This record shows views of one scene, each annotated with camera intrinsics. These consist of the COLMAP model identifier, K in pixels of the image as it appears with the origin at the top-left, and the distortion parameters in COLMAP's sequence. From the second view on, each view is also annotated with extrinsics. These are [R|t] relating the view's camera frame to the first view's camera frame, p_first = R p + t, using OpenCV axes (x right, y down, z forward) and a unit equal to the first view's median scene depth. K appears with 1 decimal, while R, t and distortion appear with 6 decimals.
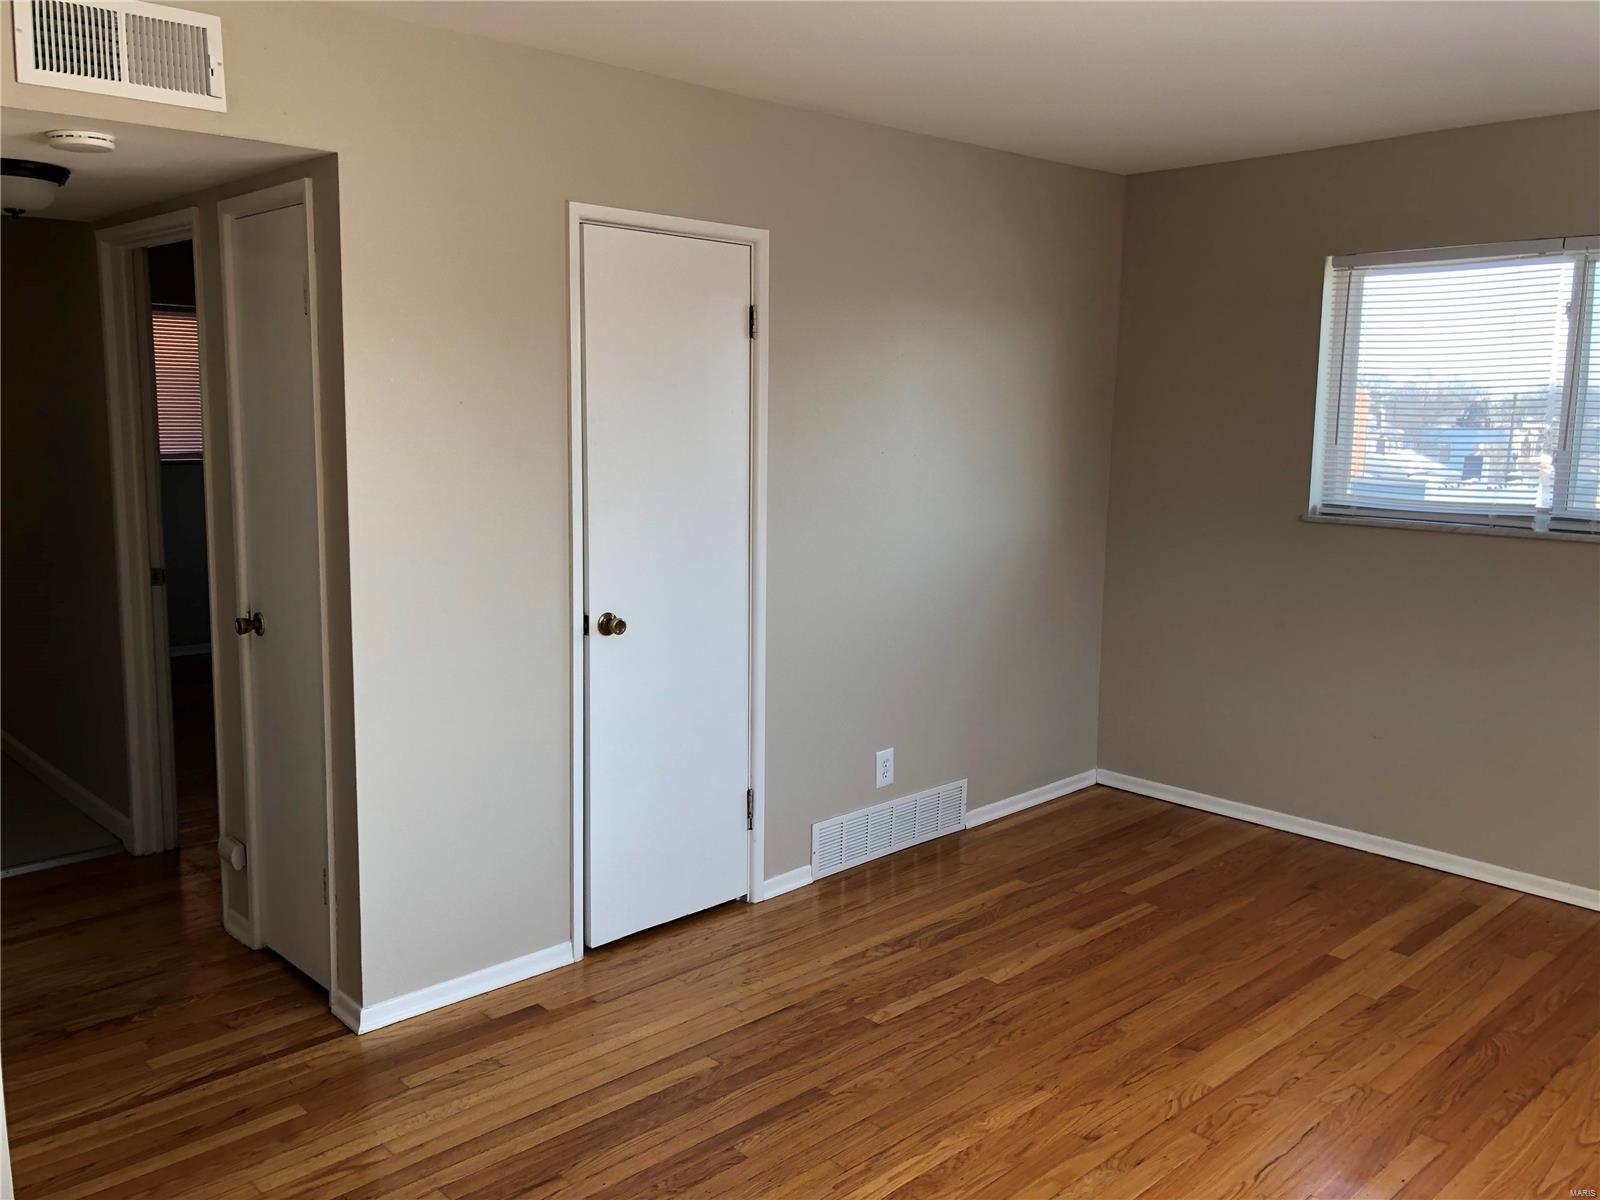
lens RADIAL K [[1313.2, 0, 800.0], [0, 1313.2, 600.0], [0, 0, 1]] dist [0.021118, 0.000703]
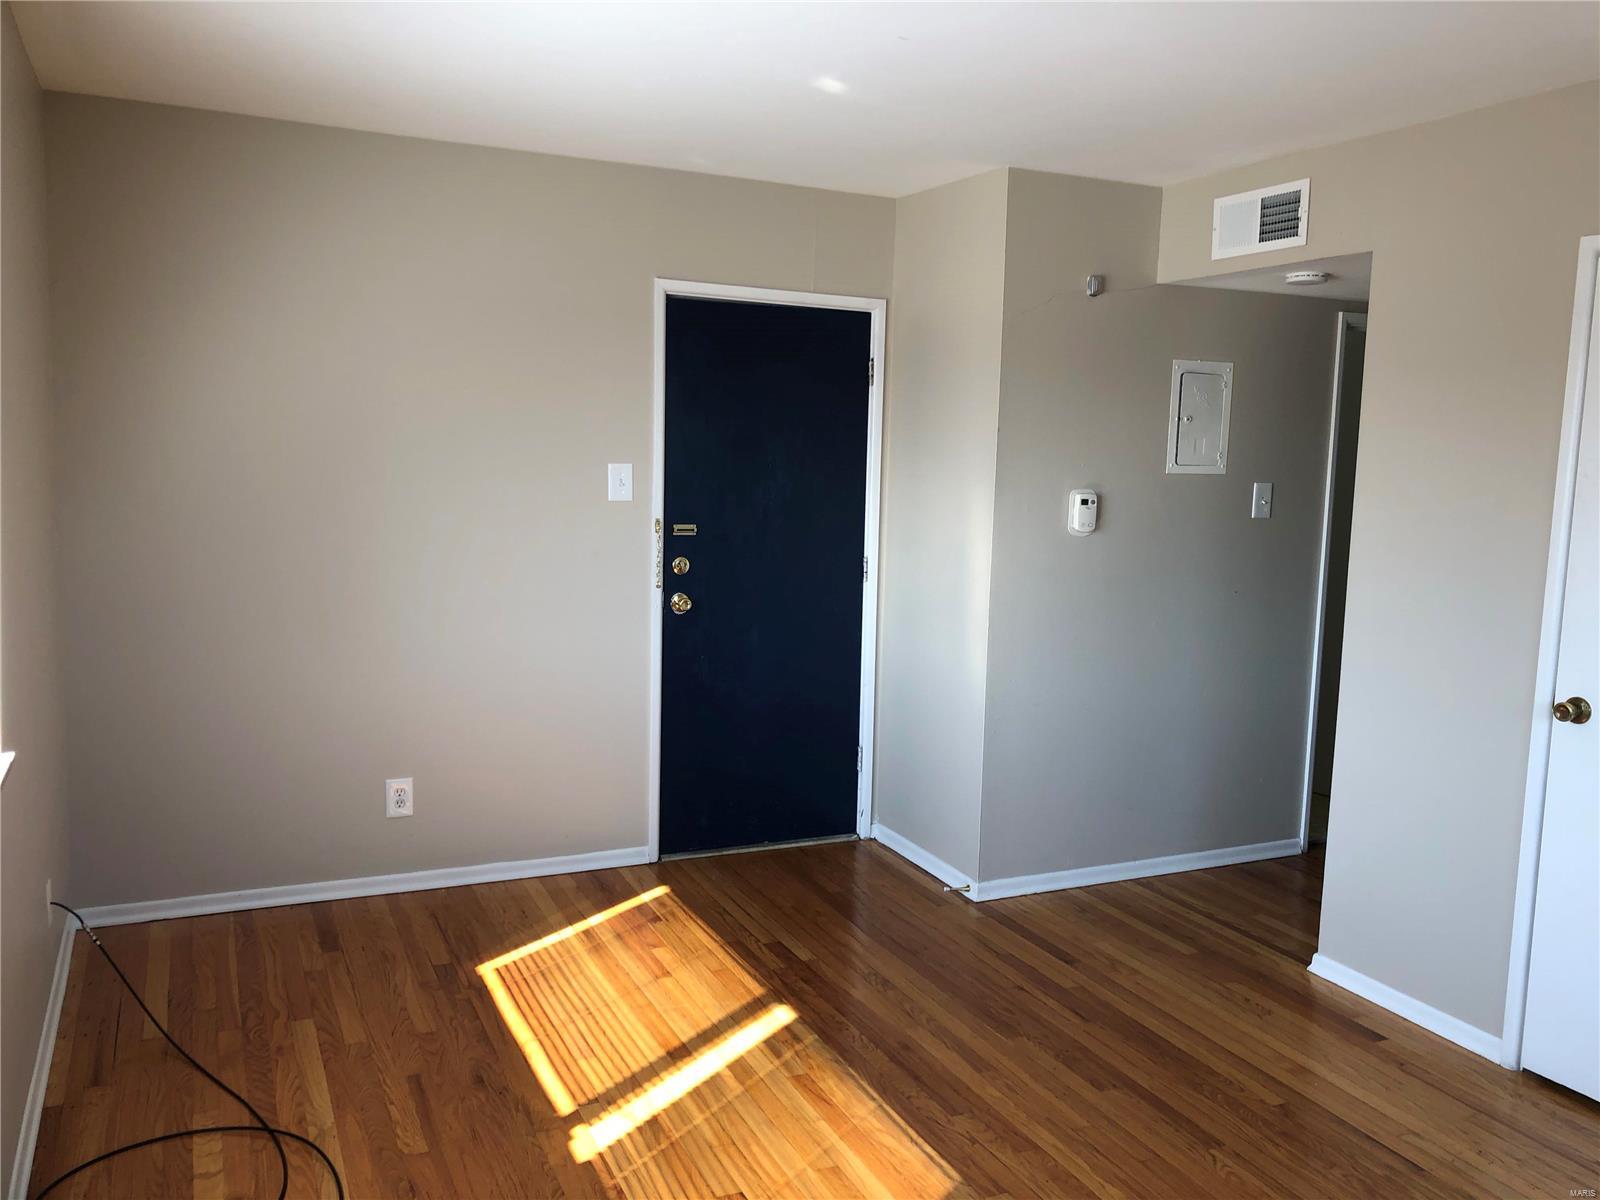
lens RADIAL K [[1313.2, 0, 800.0], [0, 1313.2, 600.0], [0, 0, 1]] dist [0.021118, 0.000703]
pose [[-0.316516, 0.100049, -0.943296, 0.961615], [-0.170133, 0.972310, 0.160213, -0.121389], [0.933206, 0.211195, -0.290730, 0.876662]]
